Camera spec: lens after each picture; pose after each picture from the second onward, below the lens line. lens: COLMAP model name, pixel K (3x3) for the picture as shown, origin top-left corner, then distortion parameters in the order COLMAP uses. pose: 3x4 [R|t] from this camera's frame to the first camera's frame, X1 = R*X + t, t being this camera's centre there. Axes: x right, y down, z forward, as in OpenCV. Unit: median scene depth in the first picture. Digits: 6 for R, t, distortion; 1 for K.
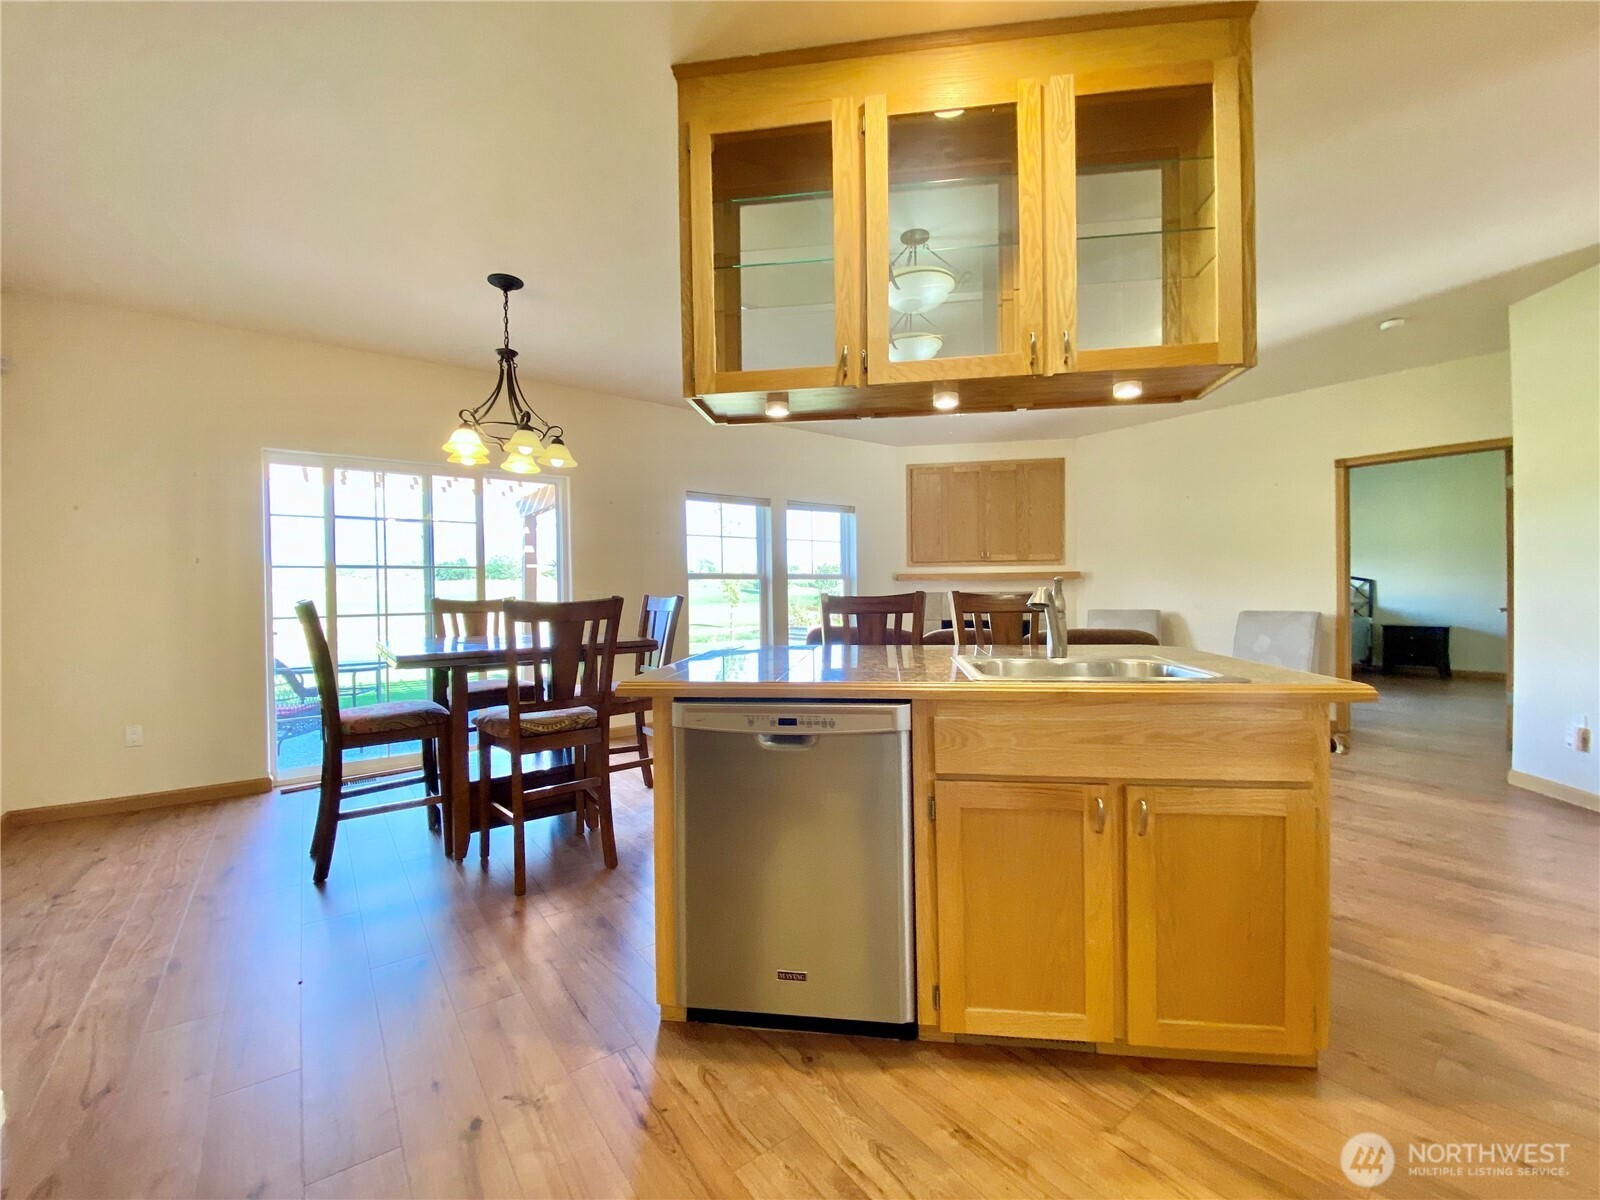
lens RADIAL K [[652.4, 0, 797.3], [0, 652.4, 601.9], [0, 0, 1]] dist [0.019909, -0.021701]
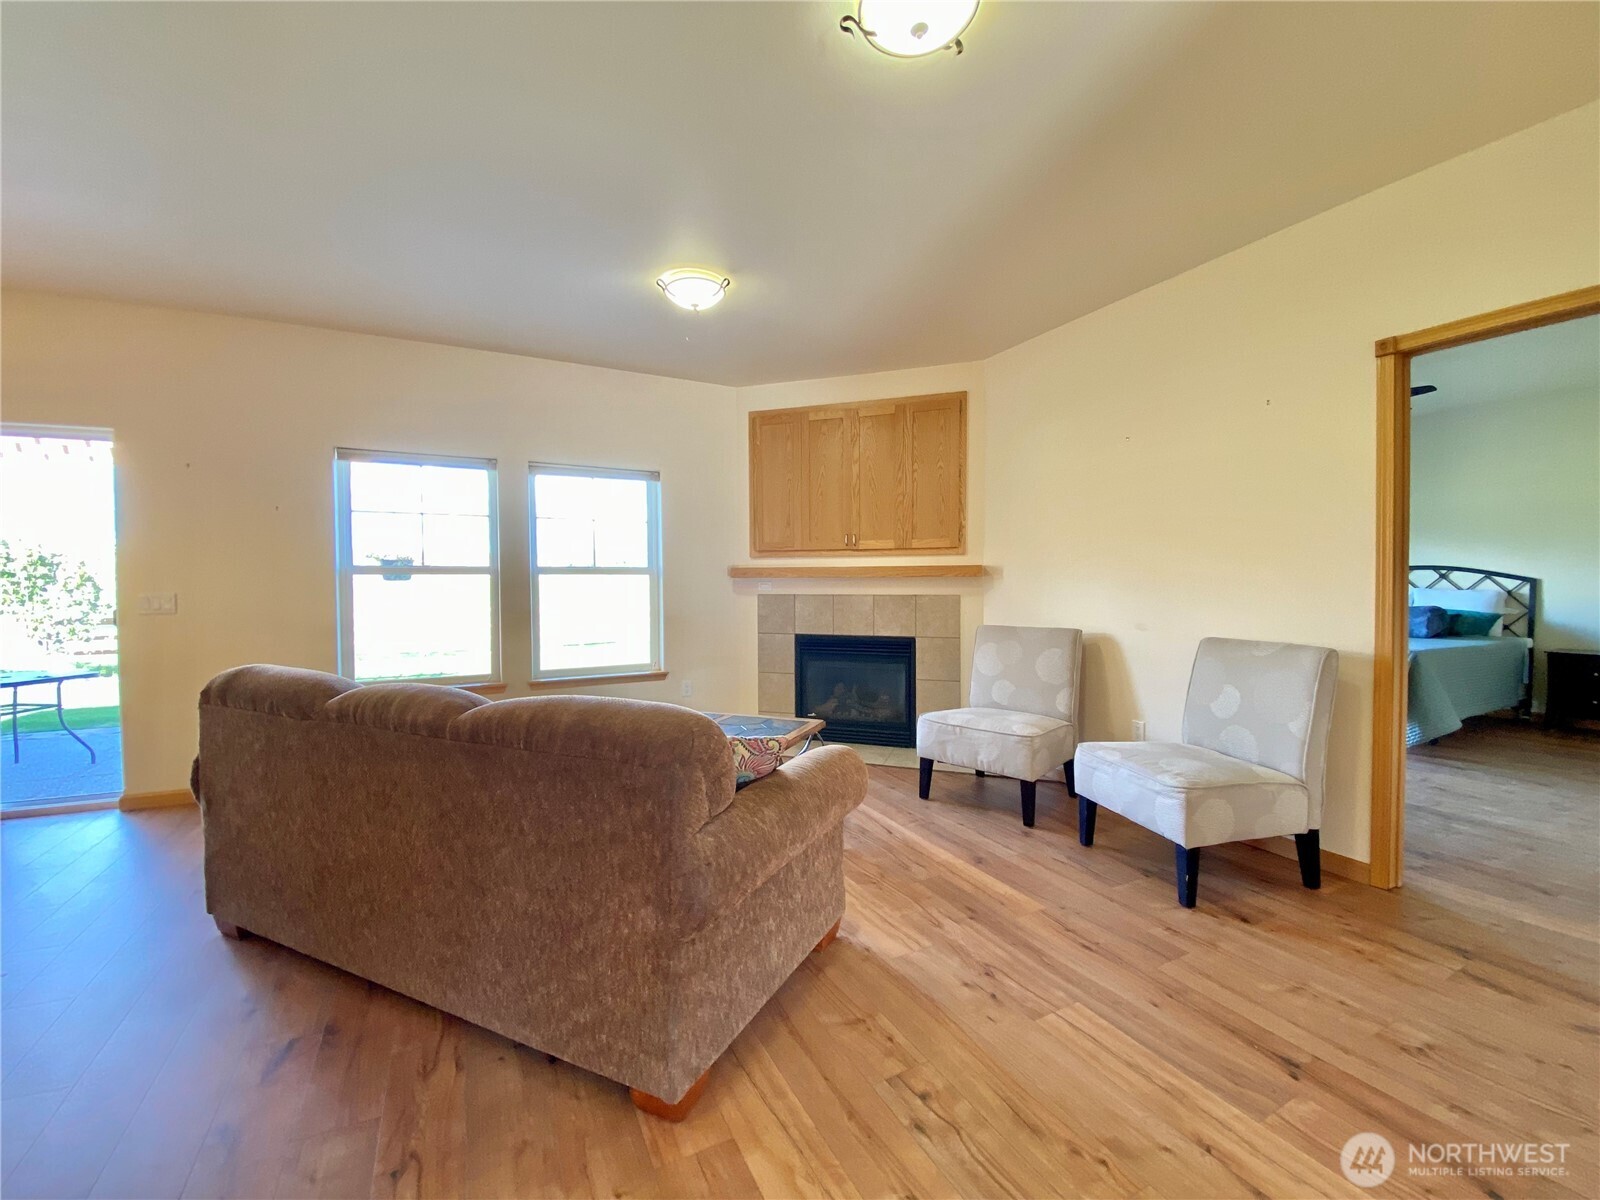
lens RADIAL K [[645.3, 0, 800.0], [0, 645.3, 600.0], [0, 0, 1]] dist [0.029991, -0.028644]
pose [[0.983559, 0.011620, -0.180214, 0.361650], [-0.009498, 0.999875, 0.012636, -0.017212], [0.180338, -0.010717, 0.983546, 0.327077]]
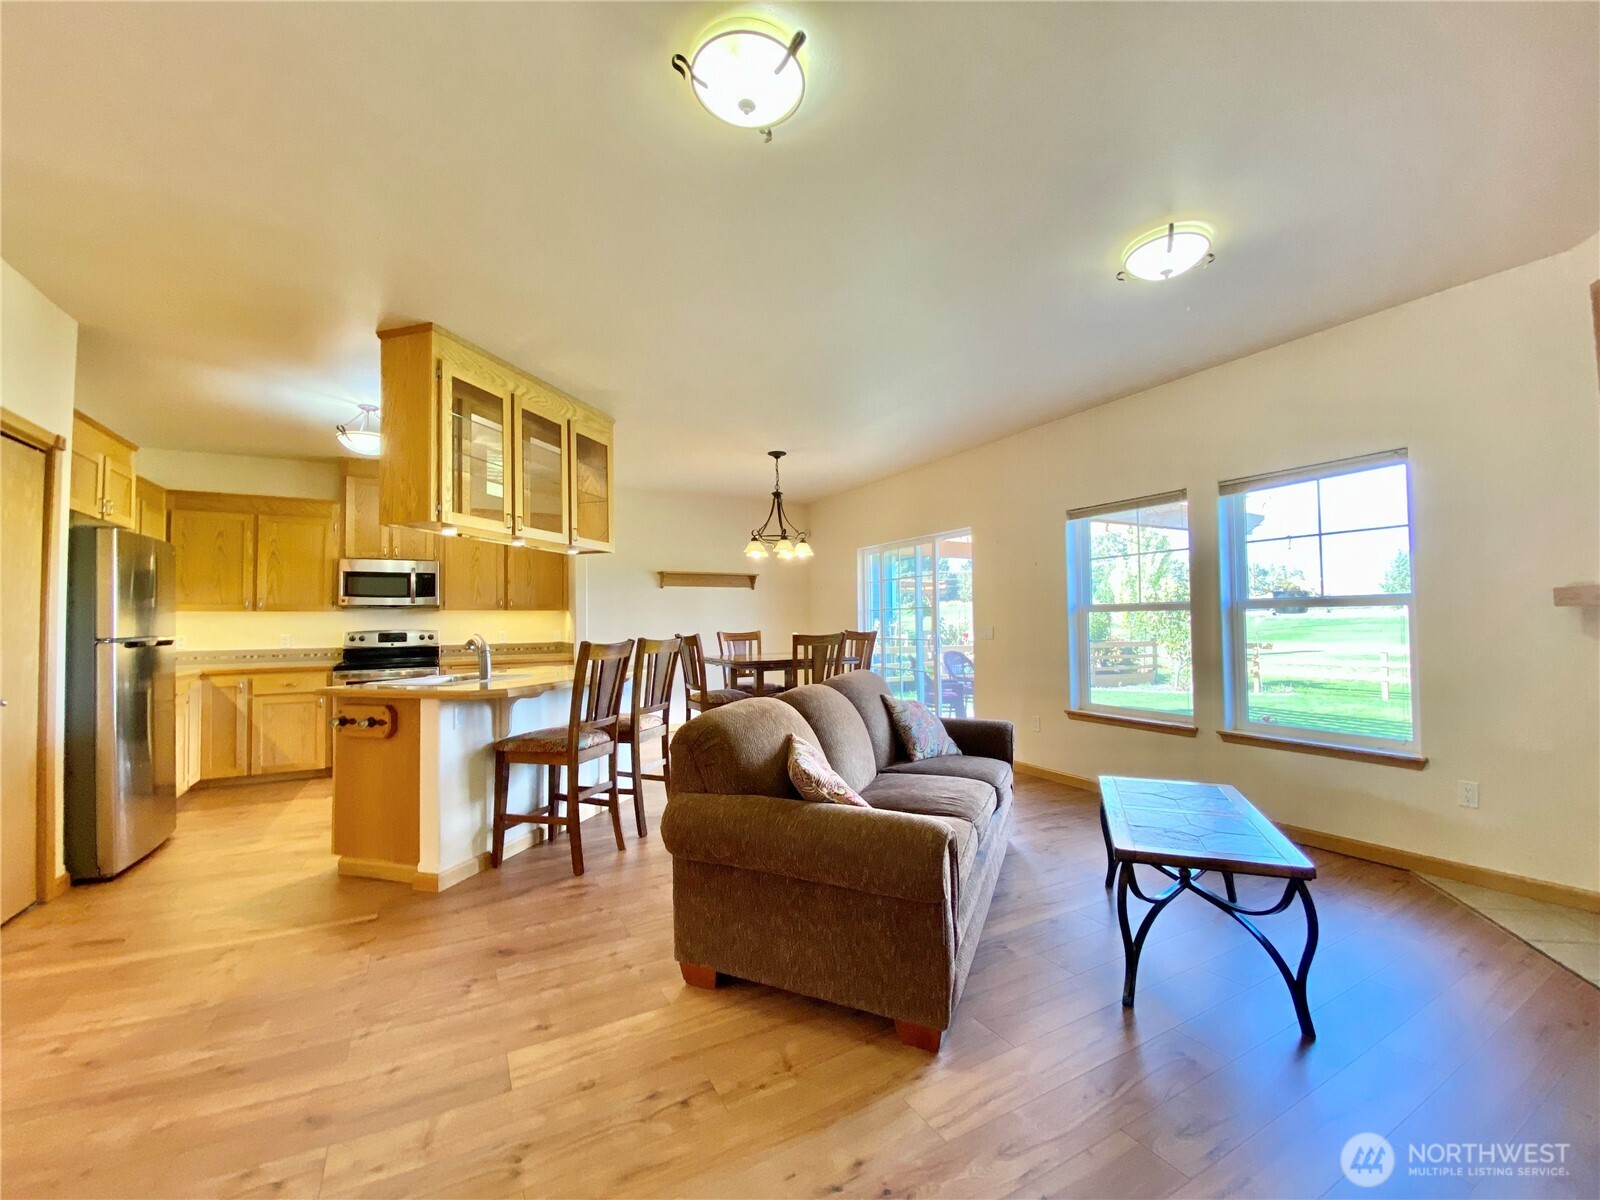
lens RADIAL K [[652.4, 0, 797.3], [0, 652.4, 601.9], [0, 0, 1]] dist [0.019909, -0.021701]
pose [[-0.160771, -0.016845, -0.986848, 0.604329], [-0.000709, 0.999856, -0.016952, -0.028624], [0.986991, -0.002026, -0.160760, 0.633700]]
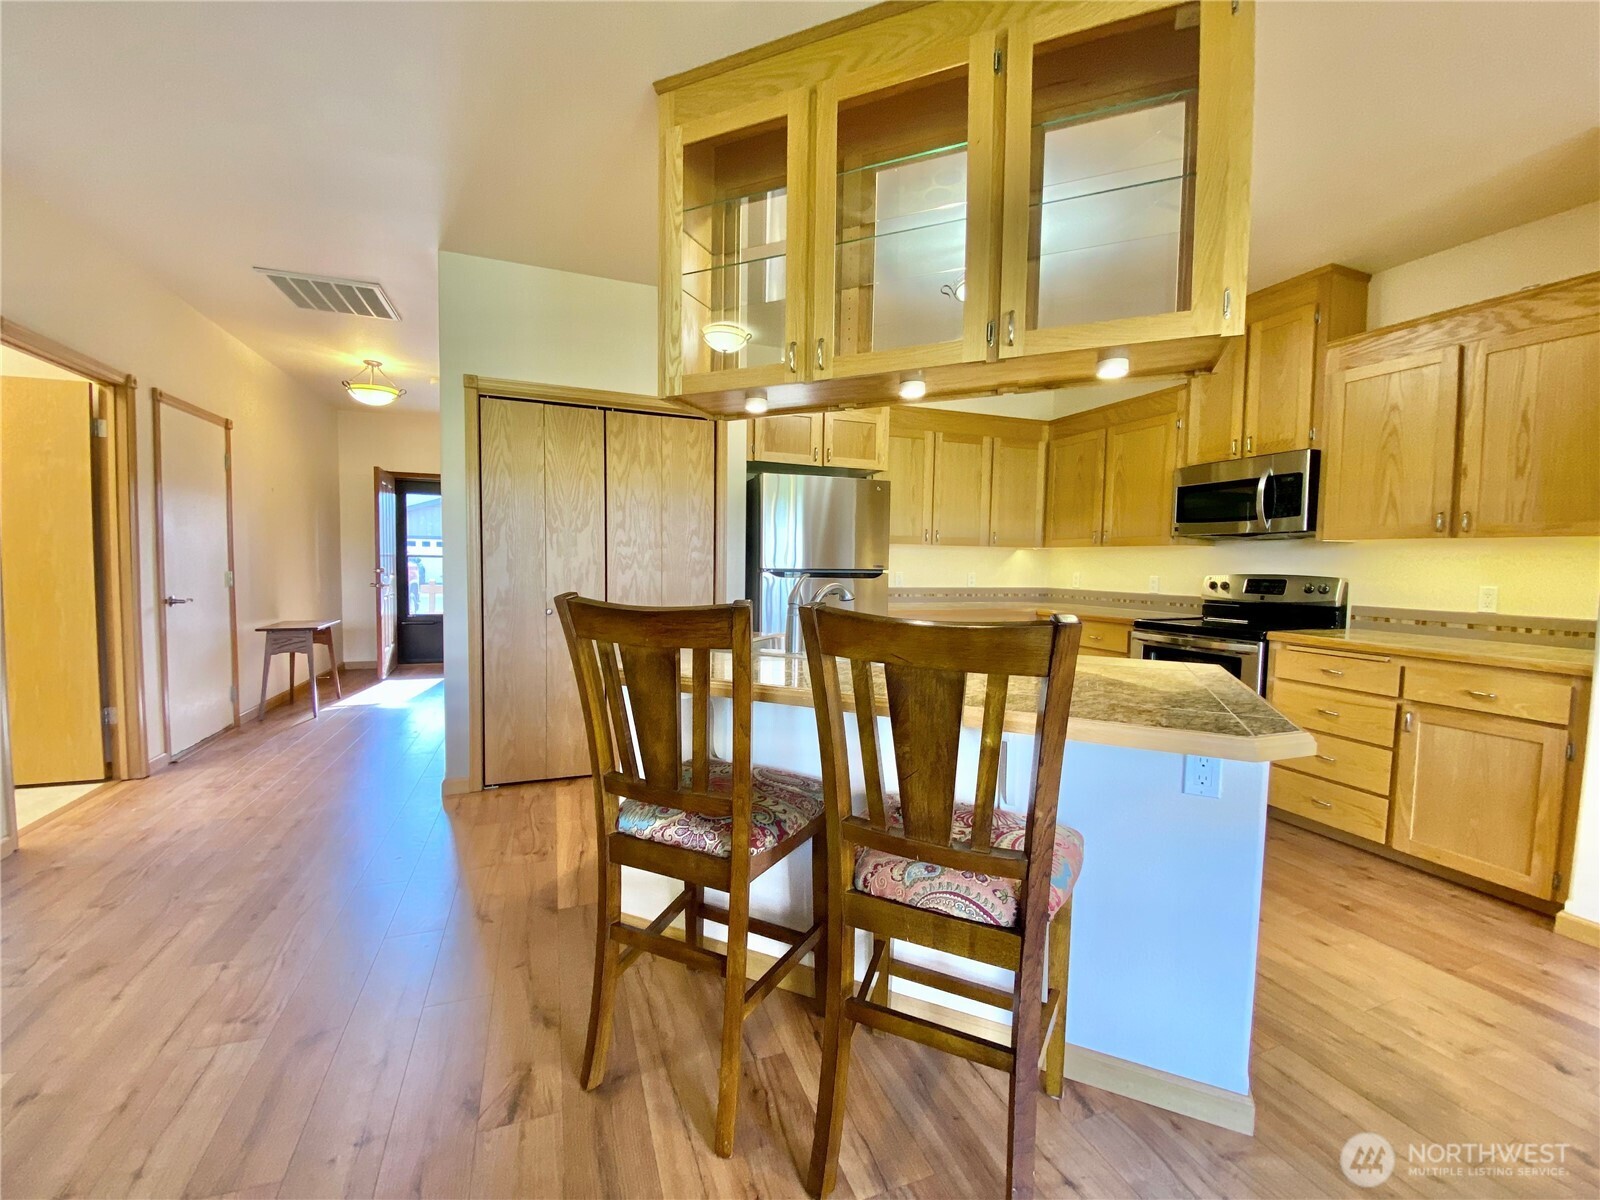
lens RADIAL K [[652.4, 0, 797.3], [0, 652.4, 601.9], [0, 0, 1]] dist [0.019909, -0.021701]
pose [[-0.956942, -0.021564, 0.289476, 0.036227], [-0.002250, 0.997758, 0.066886, -0.018246], [-0.290269, 0.063354, -0.954846, 0.583532]]
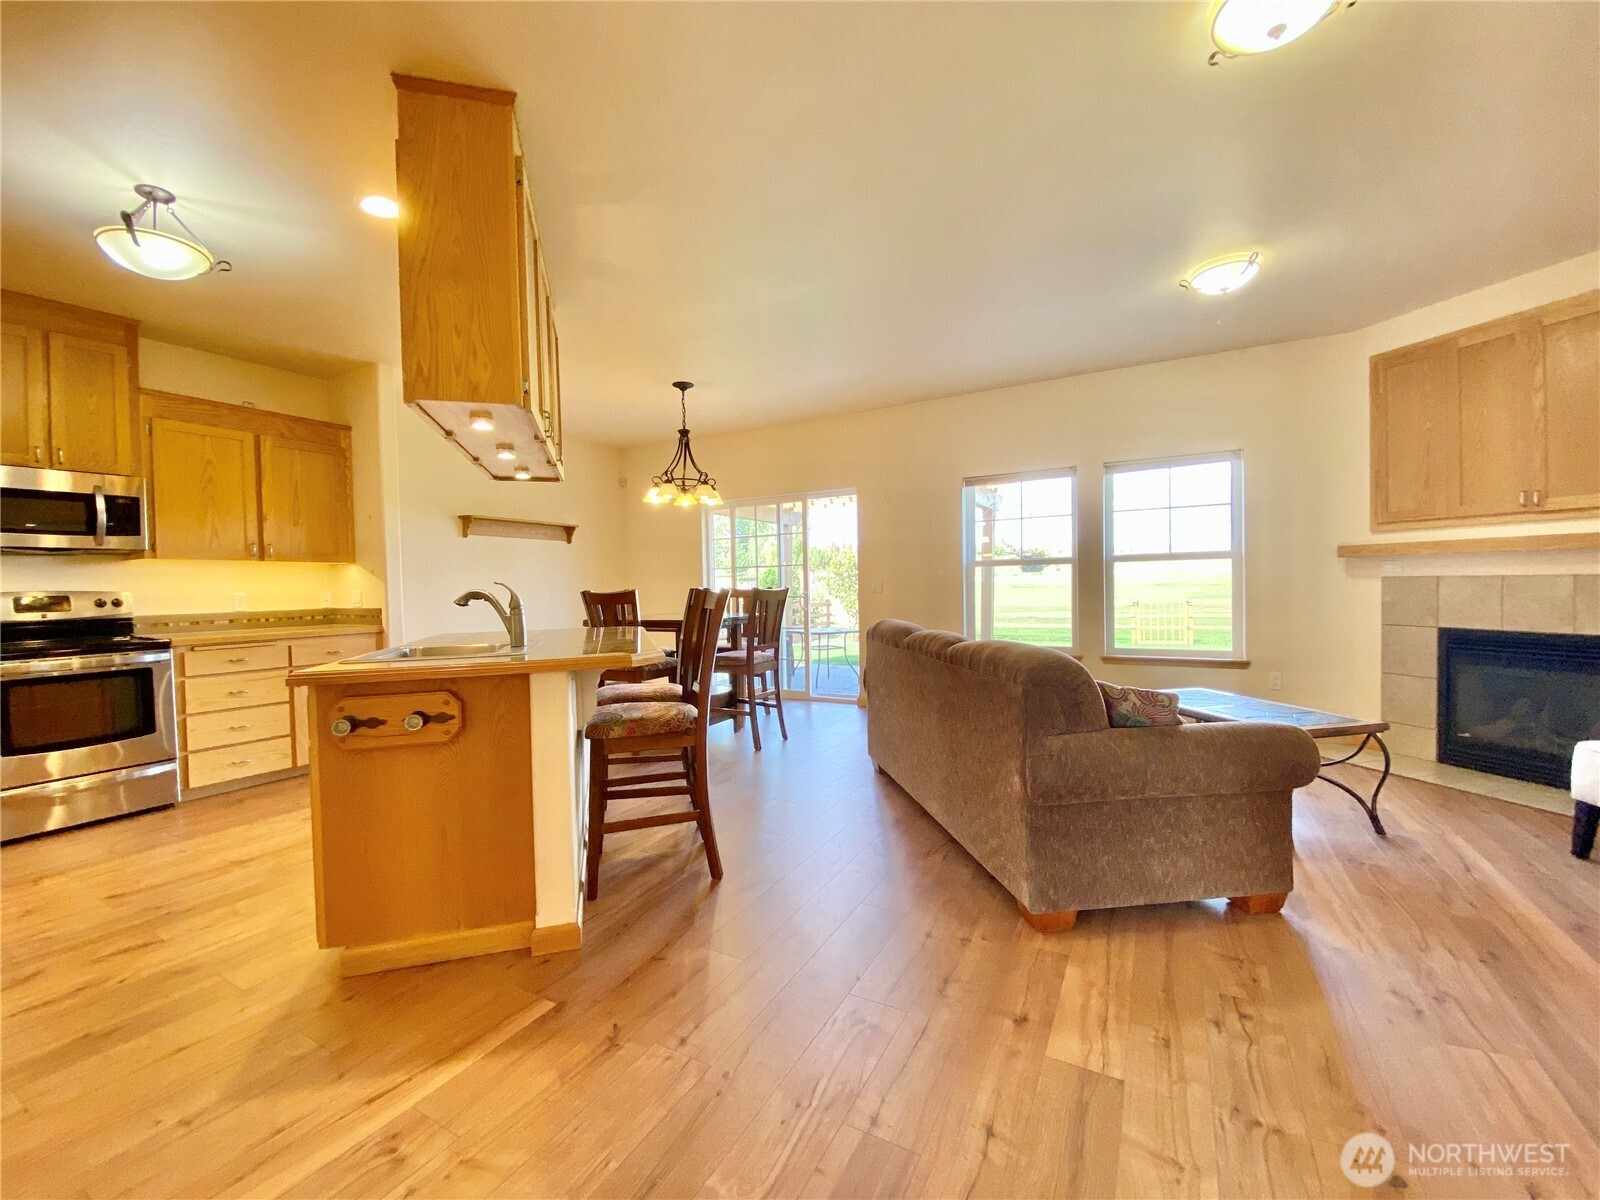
lens RADIAL K [[652.4, 0, 797.3], [0, 652.4, 601.9], [0, 0, 1]] dist [0.019909, -0.021701]
pose [[0.398726, 0.026463, -0.916688, 0.521507], [0.002620, 0.999547, 0.029994, -0.010773], [0.917067, -0.014361, 0.398476, 0.298188]]
